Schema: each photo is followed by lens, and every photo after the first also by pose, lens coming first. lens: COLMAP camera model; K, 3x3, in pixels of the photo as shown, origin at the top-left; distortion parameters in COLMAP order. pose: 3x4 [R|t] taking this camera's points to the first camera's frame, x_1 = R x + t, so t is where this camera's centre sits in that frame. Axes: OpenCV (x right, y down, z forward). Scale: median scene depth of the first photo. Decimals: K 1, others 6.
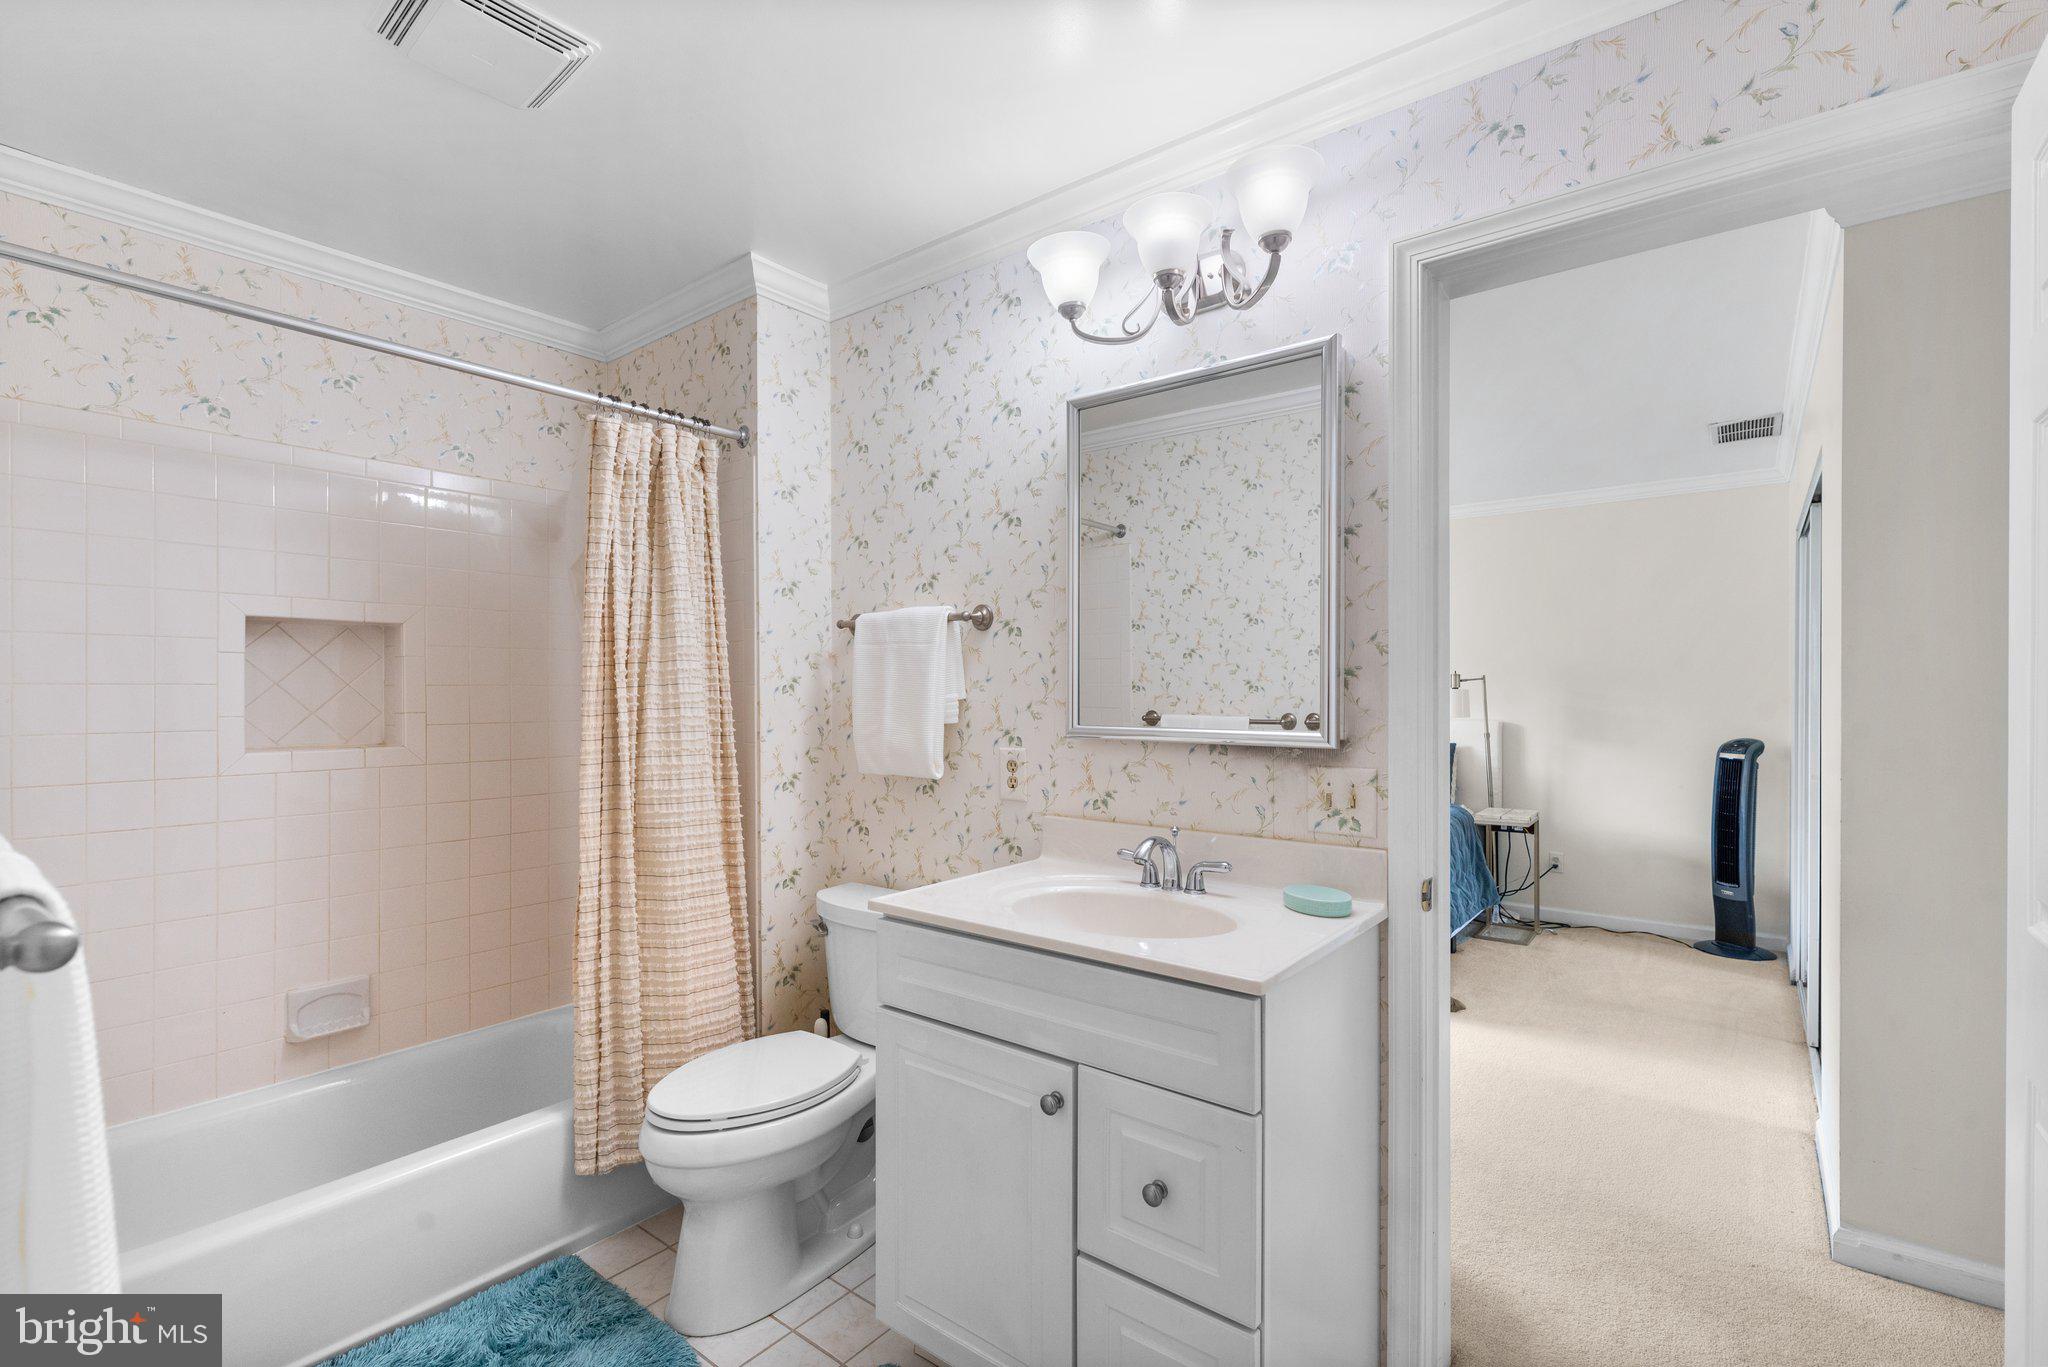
lens RADIAL K [[925.6, 0, 1024.1], [0, 925.6, 693.0], [0, 0, 1]] dist [0.020393, -0.000003]
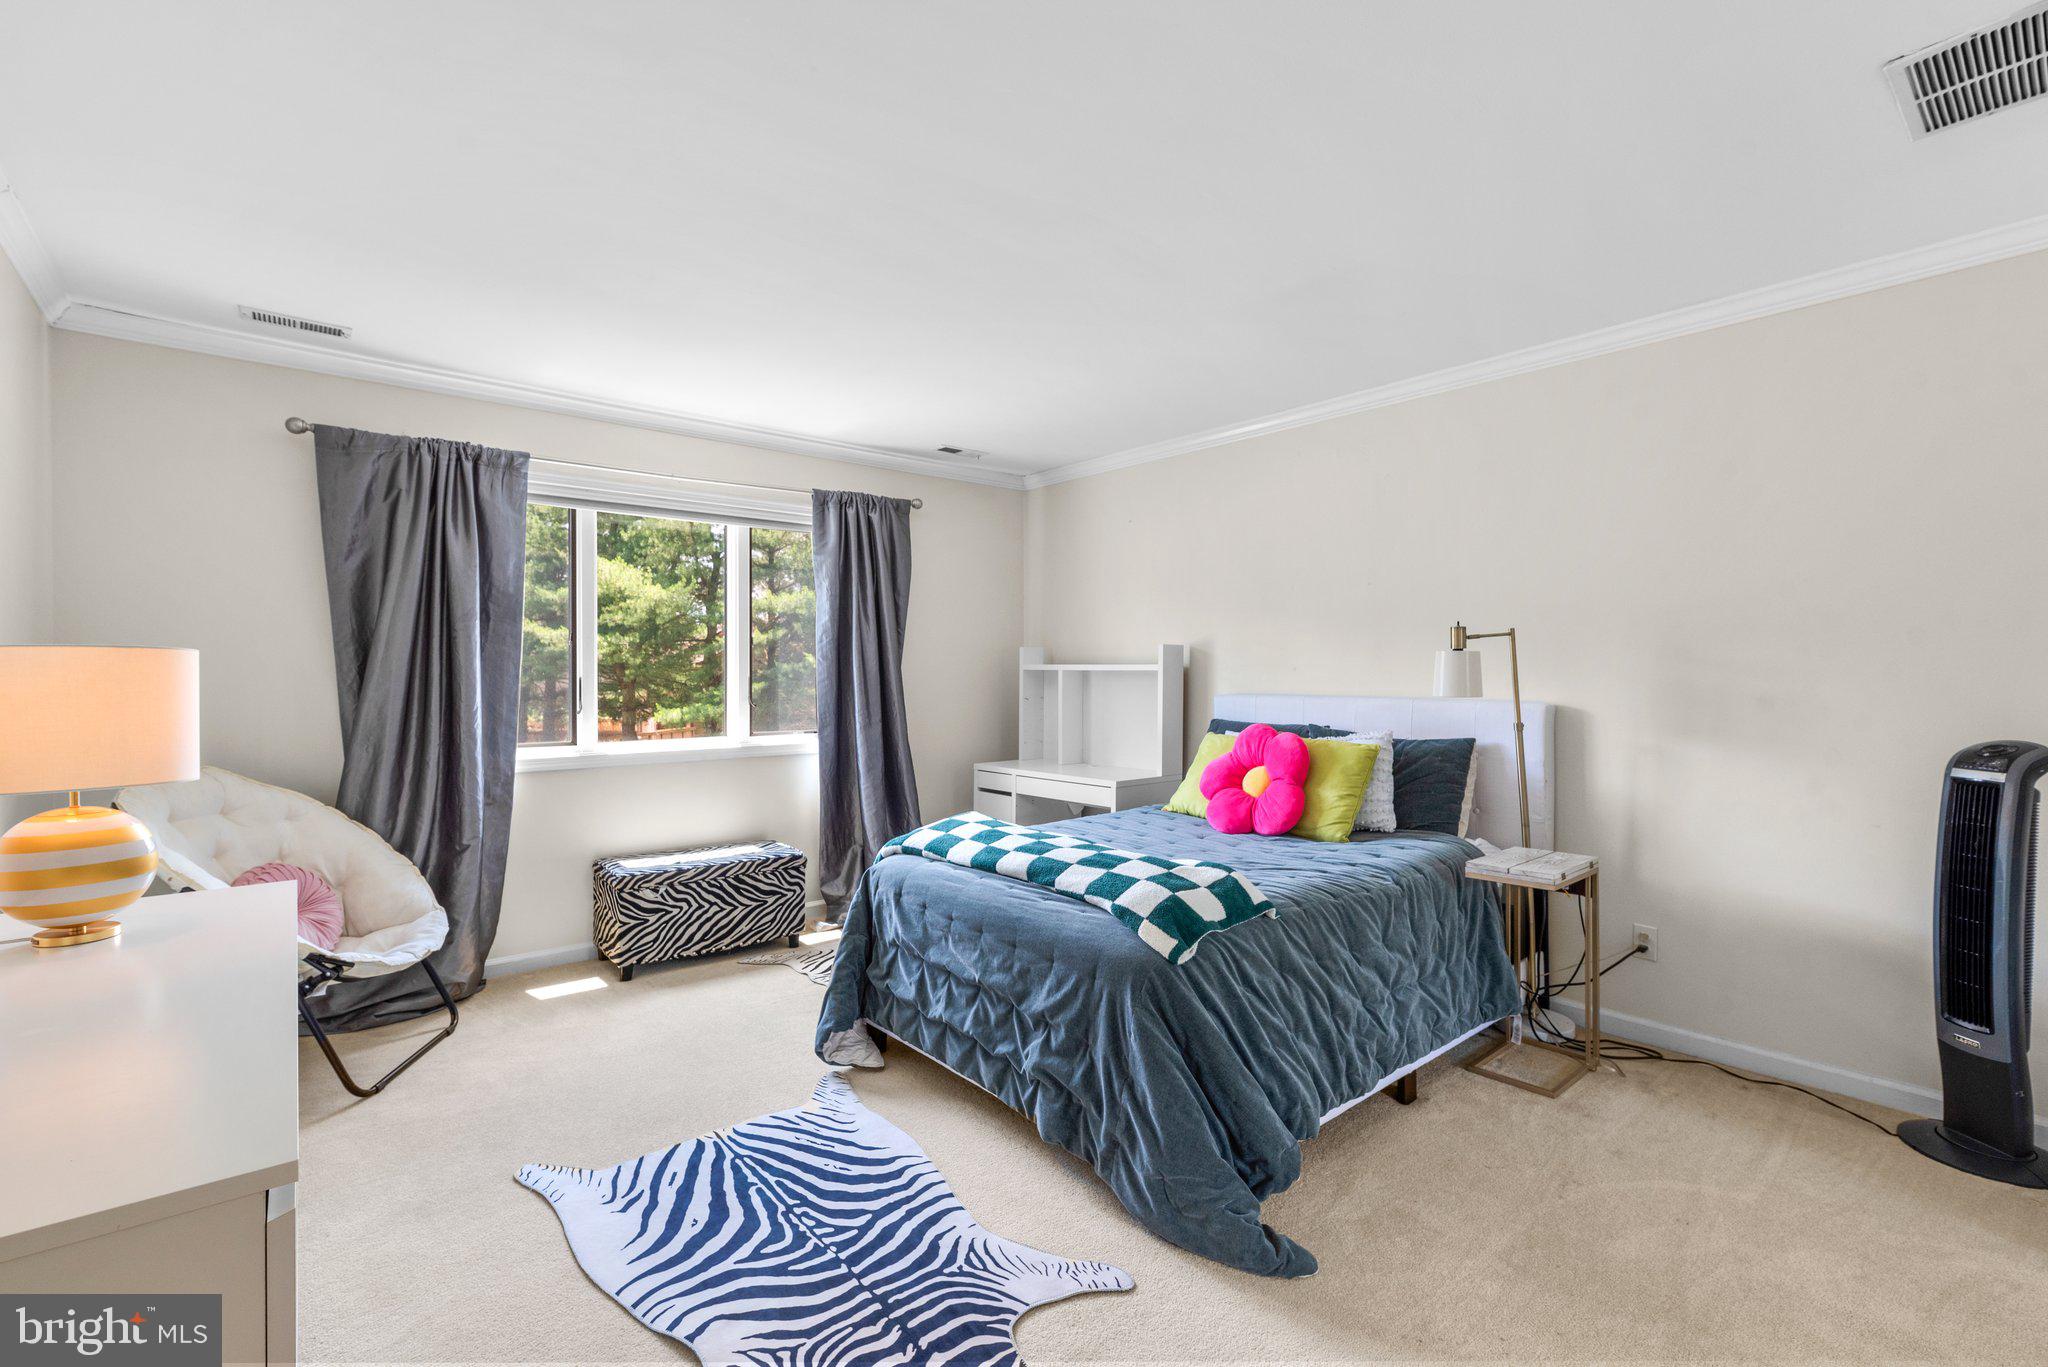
lens RADIAL K [[925.6, 0, 1024.8], [0, 925.6, 674.4], [0, 0, 1]] dist [0.020393, -0.000003]
pose [[0.980233, -0.000741, -0.197847, 0.336501], [0.001906, 0.999982, 0.005697, 0.007752], [0.197840, -0.005962, 0.980216, 0.377884]]
